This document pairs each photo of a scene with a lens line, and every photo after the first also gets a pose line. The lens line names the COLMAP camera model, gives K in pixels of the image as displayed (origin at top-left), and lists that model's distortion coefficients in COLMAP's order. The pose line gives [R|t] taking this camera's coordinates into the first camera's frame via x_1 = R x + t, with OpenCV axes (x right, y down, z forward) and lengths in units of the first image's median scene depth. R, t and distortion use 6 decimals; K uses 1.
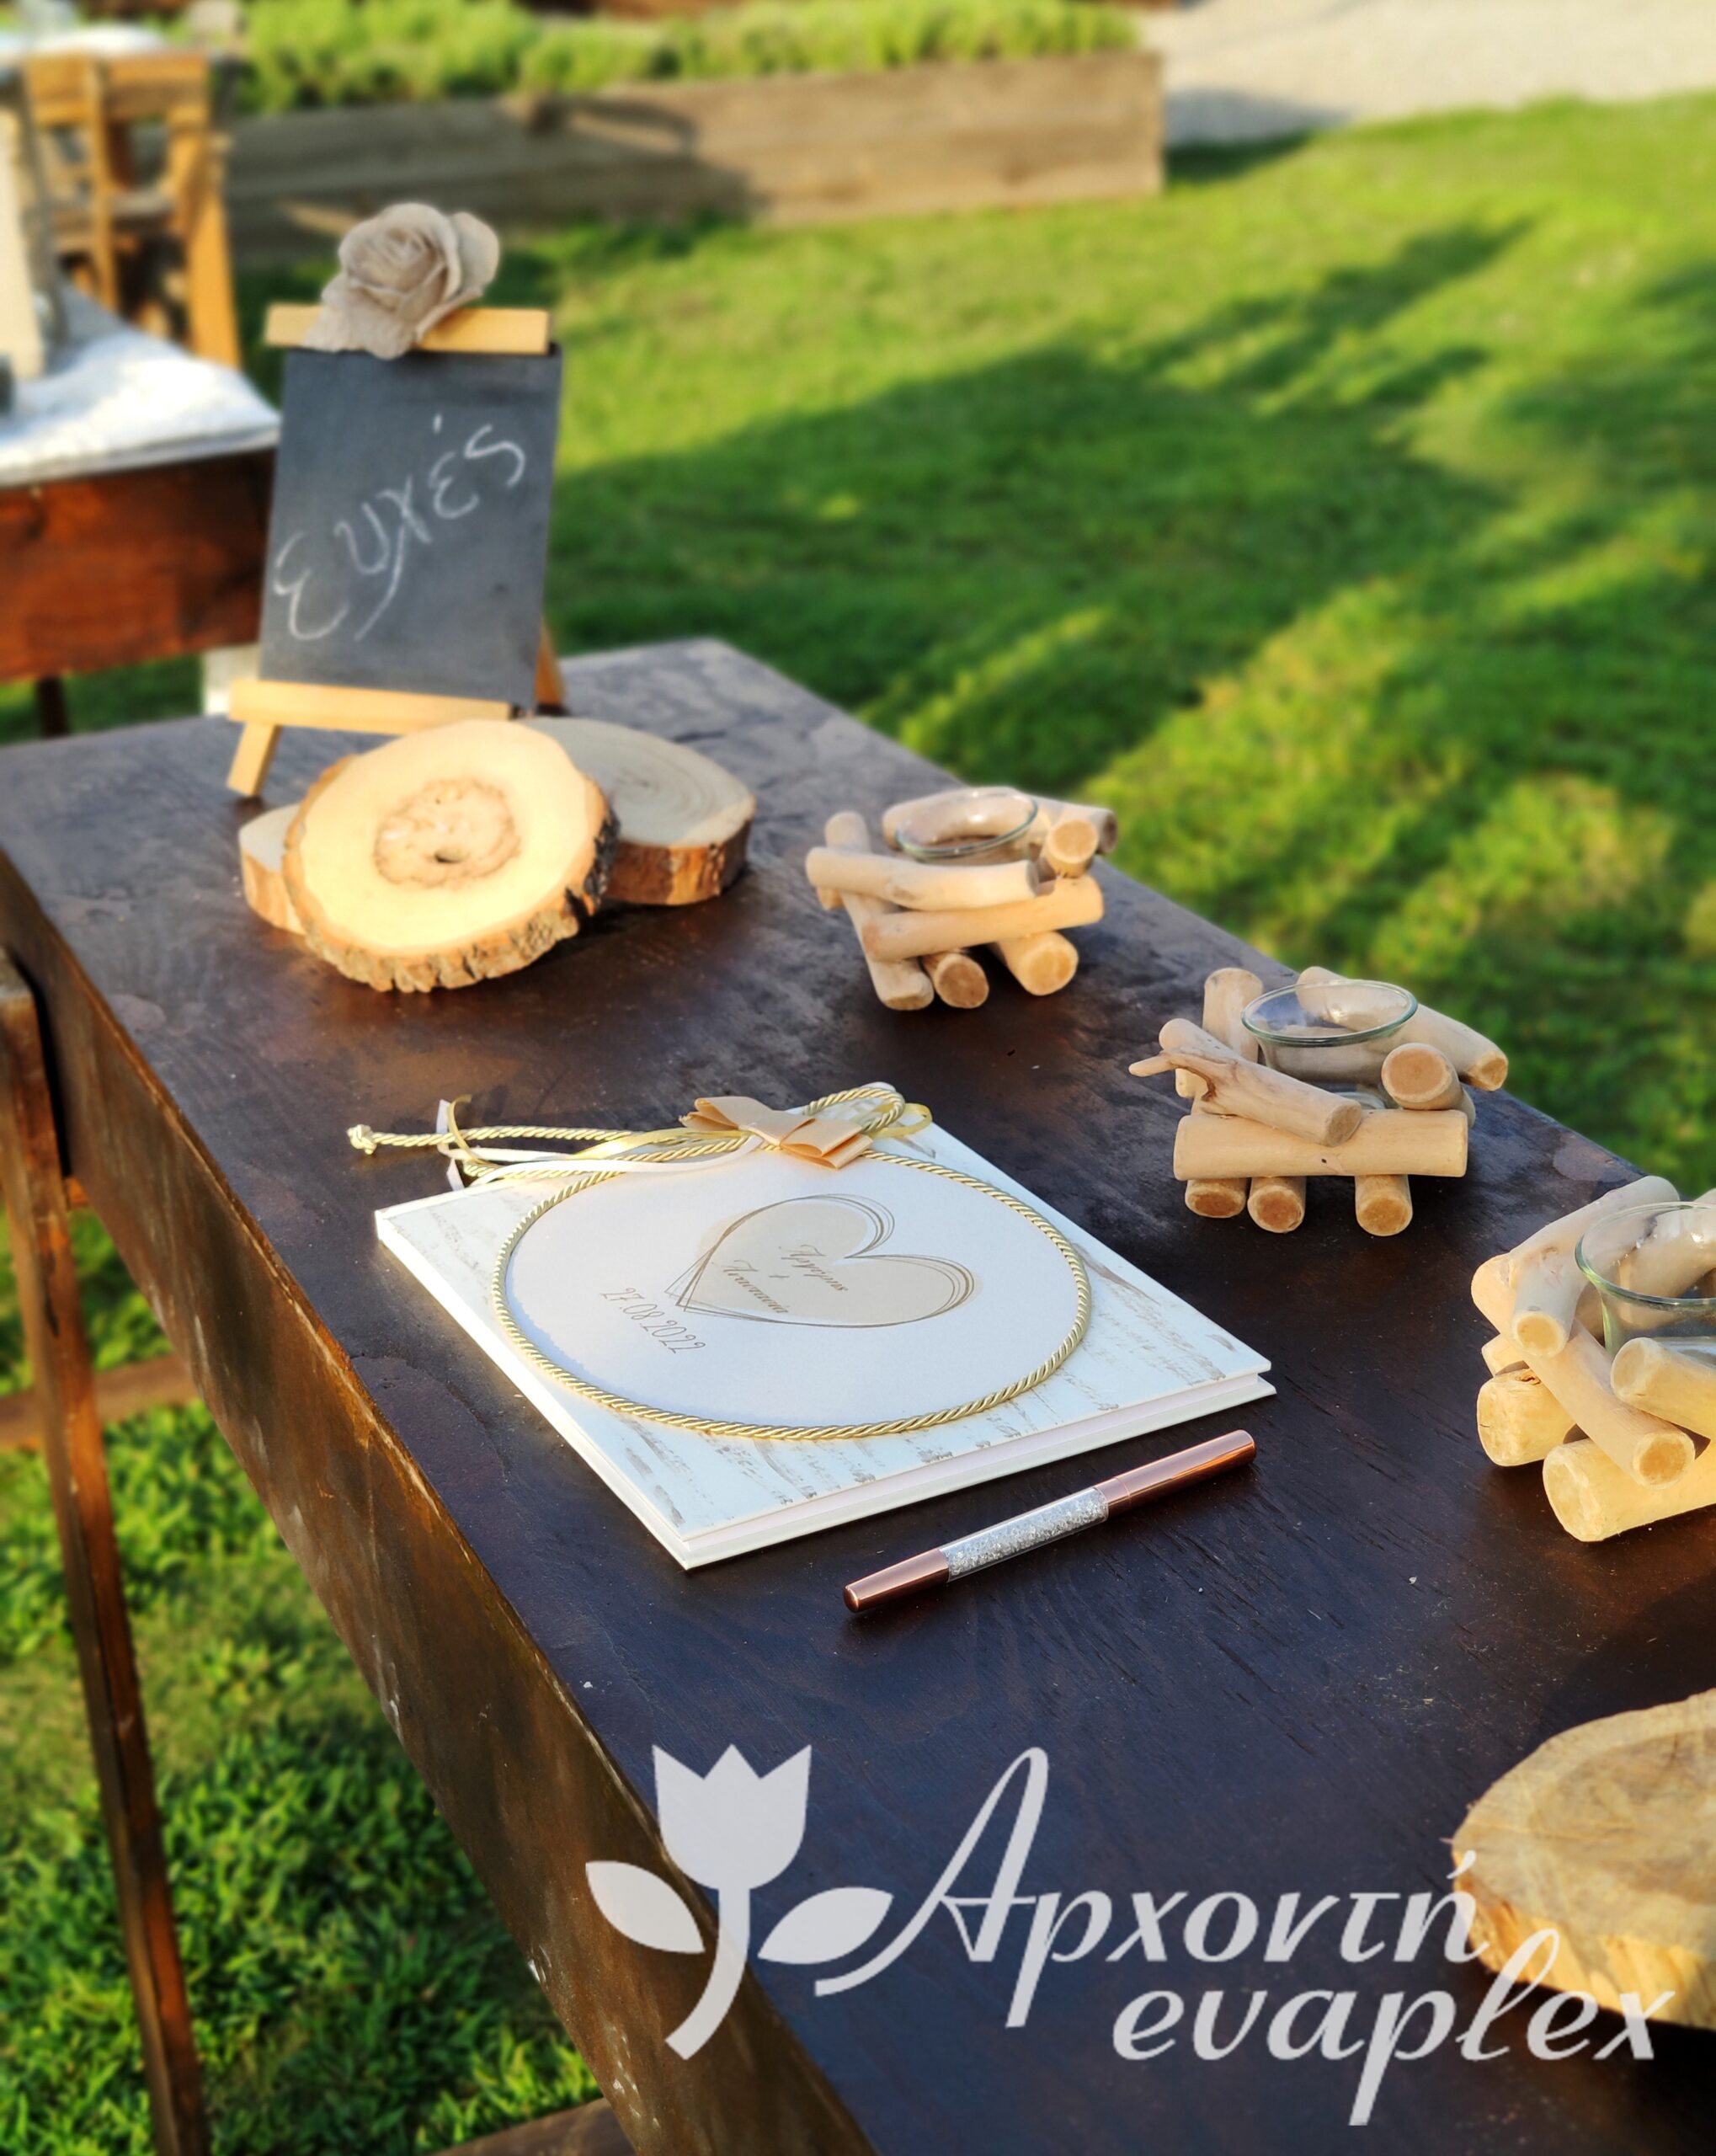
lens RADIAL K [[3341.0, 0, 868.2], [0, 3341.0, 1005.3], [0, 0, 1]] dist [0.133438, -0.049568]
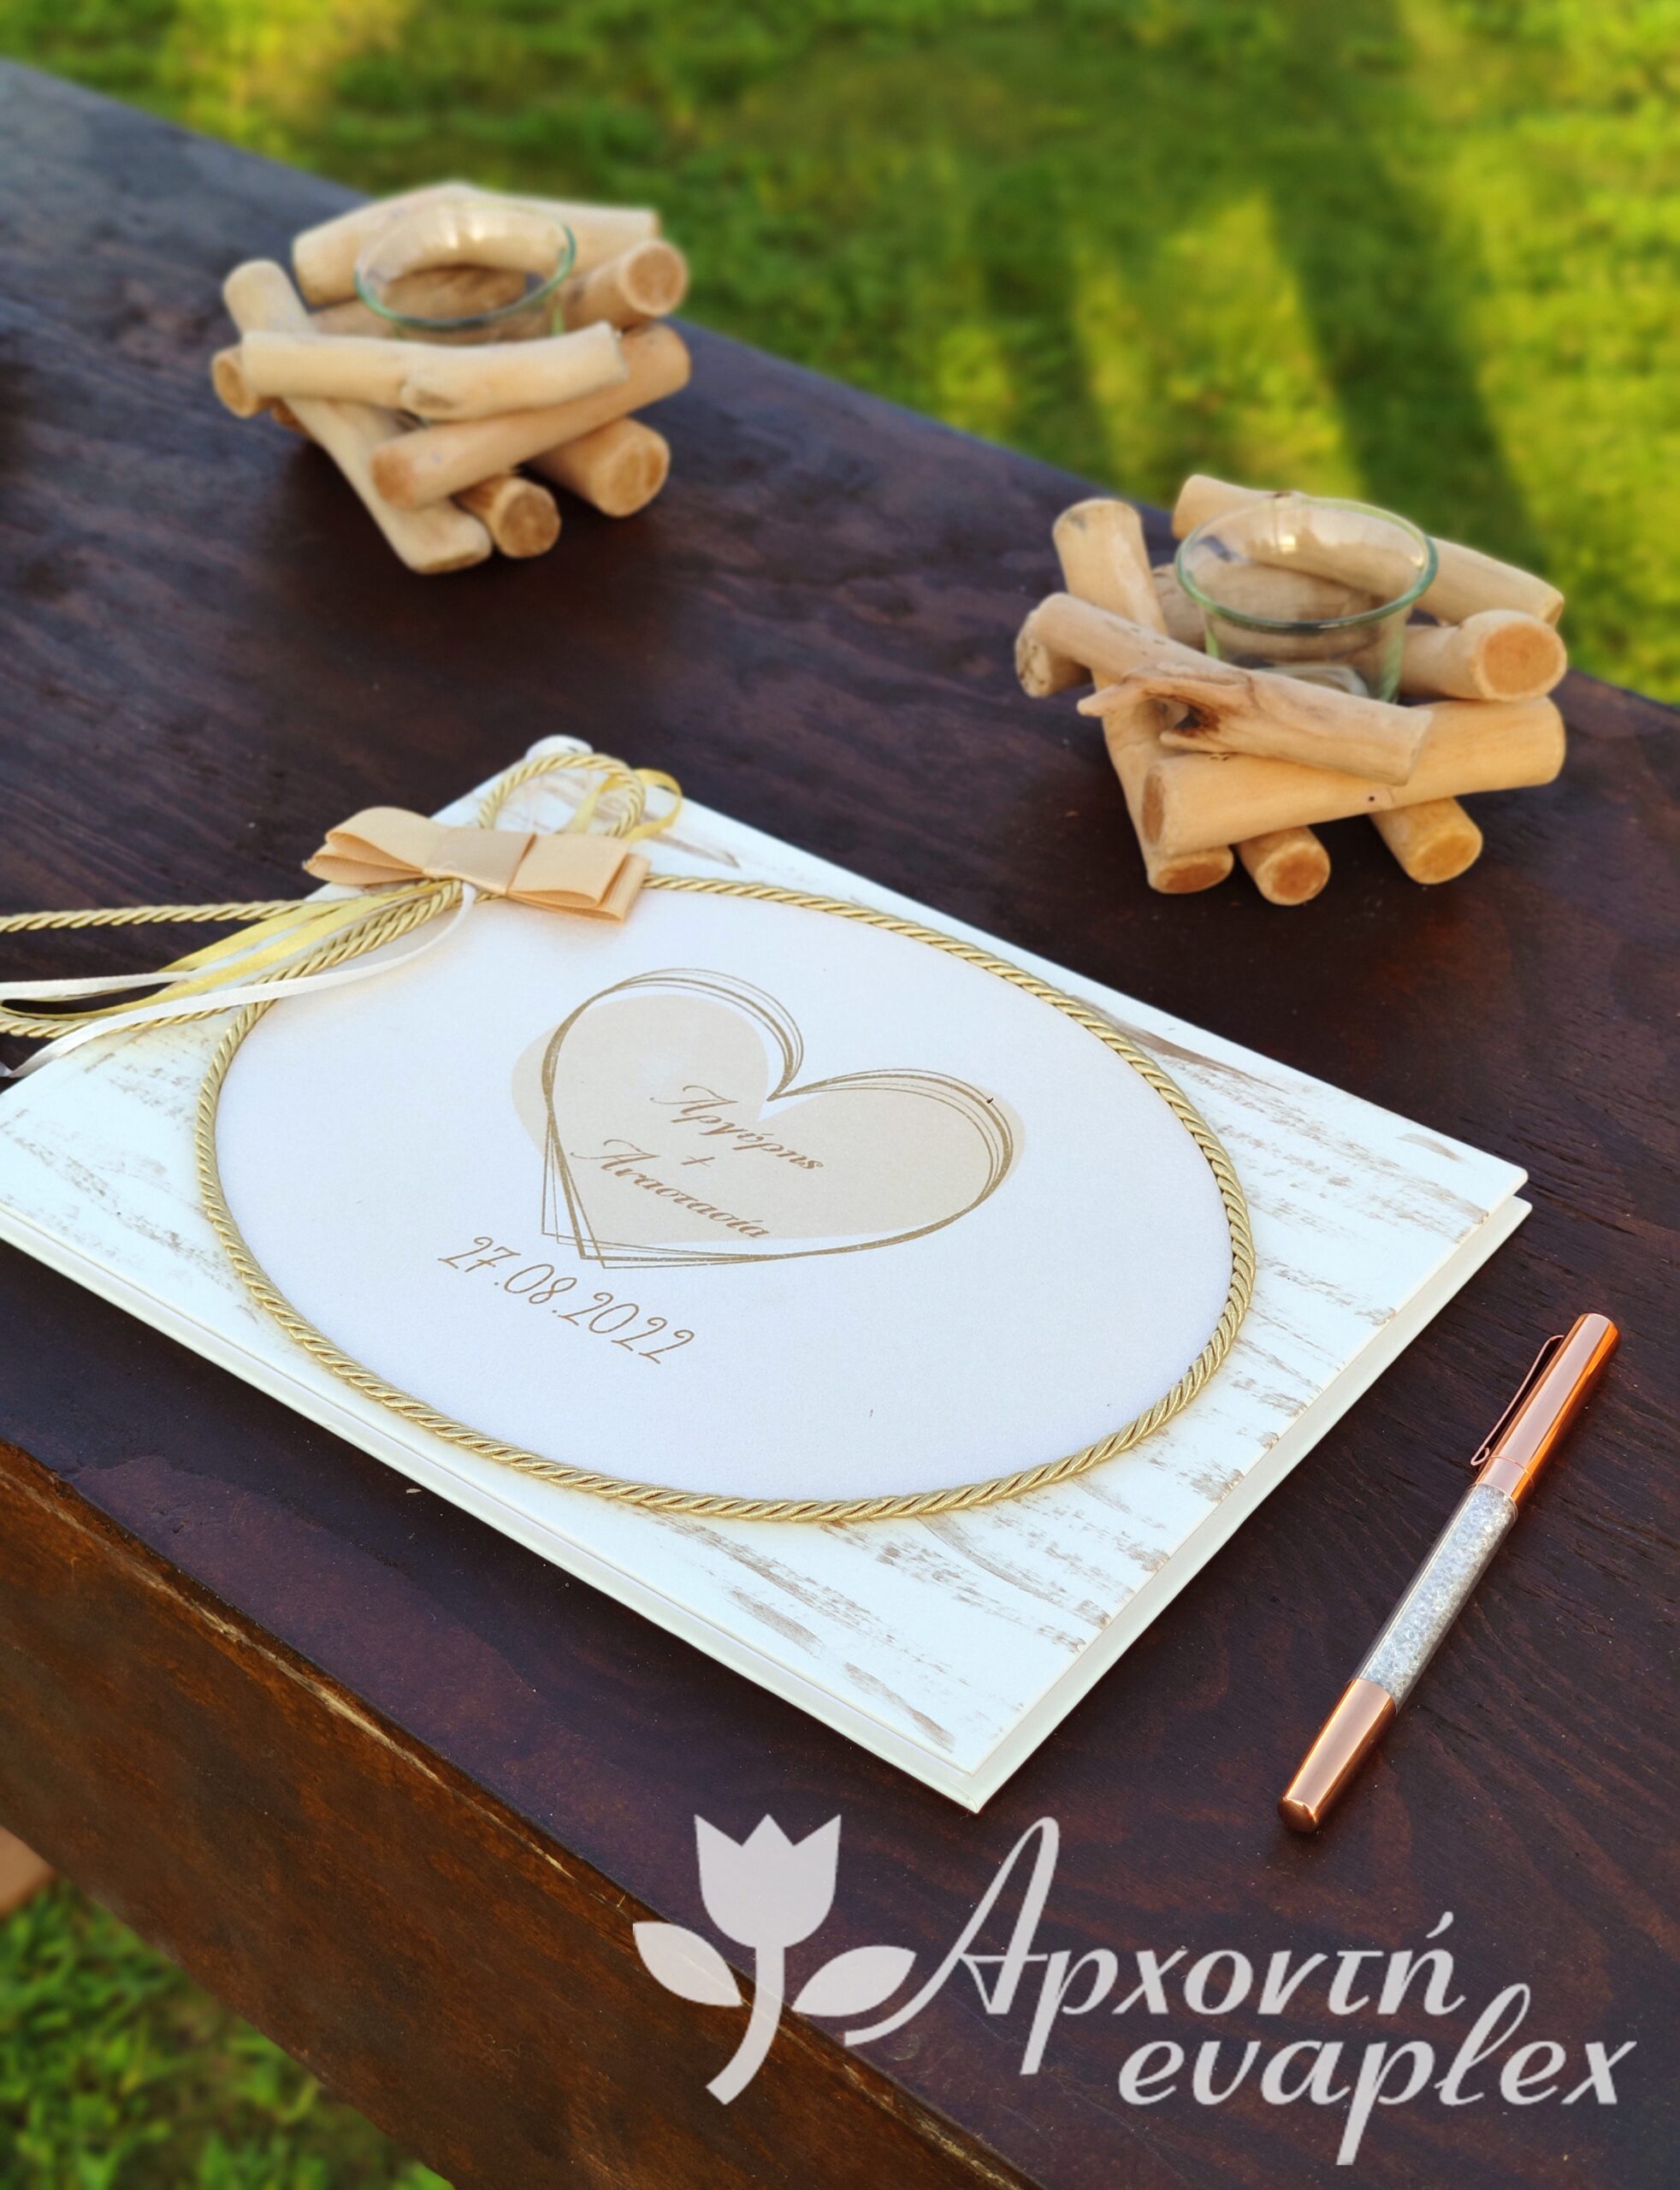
lens RADIAL K [[3219.7, 0, 840.0], [0, 3219.7, 1095.0], [0, 0, 1]] dist [0.012987, -0.039961]
pose [[0.886192, -0.234342, 0.399684, -0.233184], [0.099127, 0.938580, 0.330517, -0.122862], [-0.452589, -0.253282, 0.854992, 0.462715]]
